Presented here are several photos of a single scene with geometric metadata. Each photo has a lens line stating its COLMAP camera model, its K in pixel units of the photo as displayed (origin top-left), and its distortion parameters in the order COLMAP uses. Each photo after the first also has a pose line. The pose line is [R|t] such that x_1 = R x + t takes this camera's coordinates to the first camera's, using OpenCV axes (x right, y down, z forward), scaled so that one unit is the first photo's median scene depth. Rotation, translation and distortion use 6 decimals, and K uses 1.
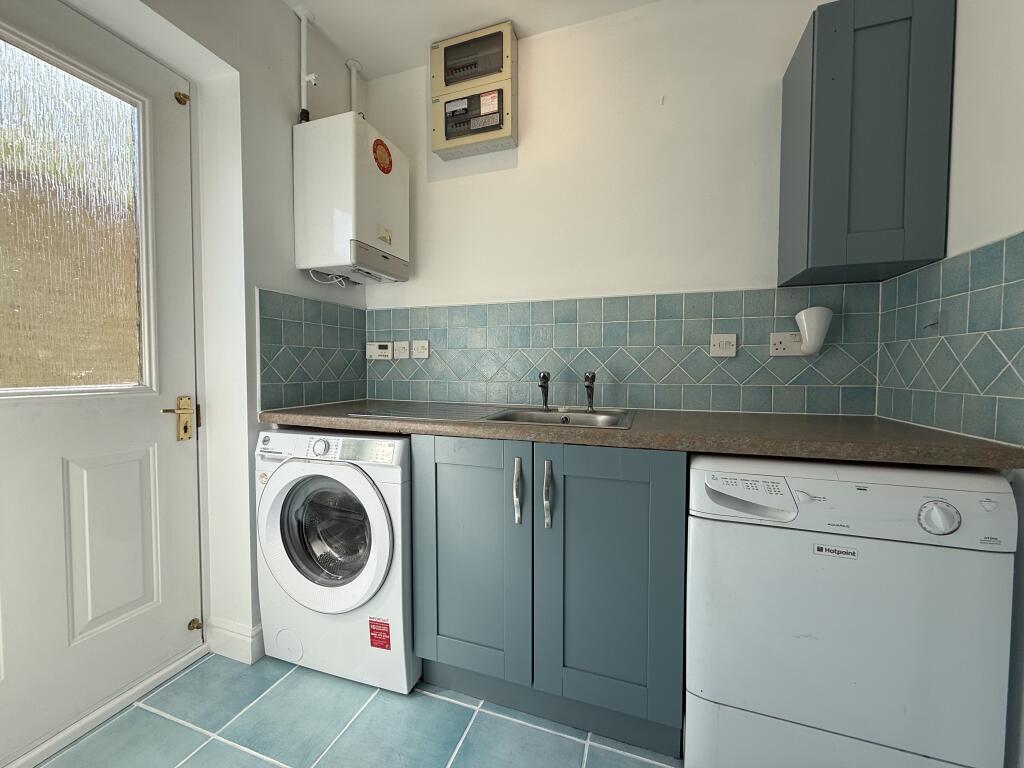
lens RADIAL K [[406.1, 0, 512.0], [0, 406.1, 384.0], [0, 0, 1]] dist [-0.002707, -0.000062]
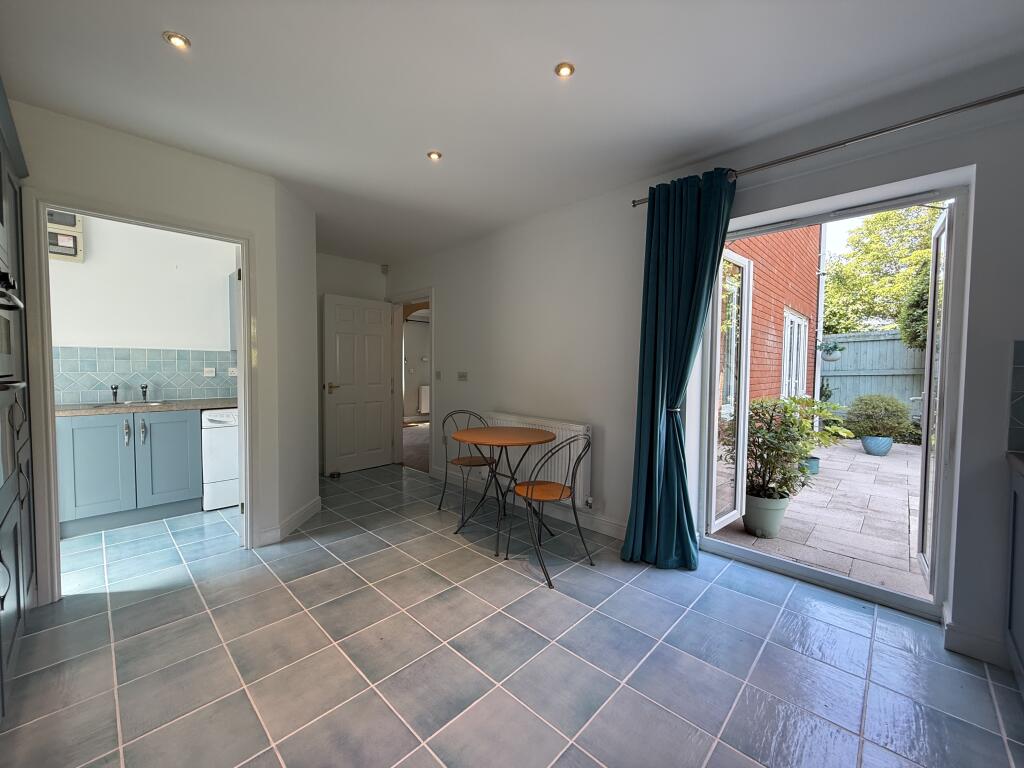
lens RADIAL K [[406.1, 0, 512.0], [0, 406.1, 384.0], [0, 0, 1]] dist [-0.002707, -0.000062]
pose [[0.417409, -0.033895, 0.908086, -0.972049], [0.024015, 0.999367, 0.026264, -0.041520], [-0.908401, 0.010844, 0.417958, -1.736269]]
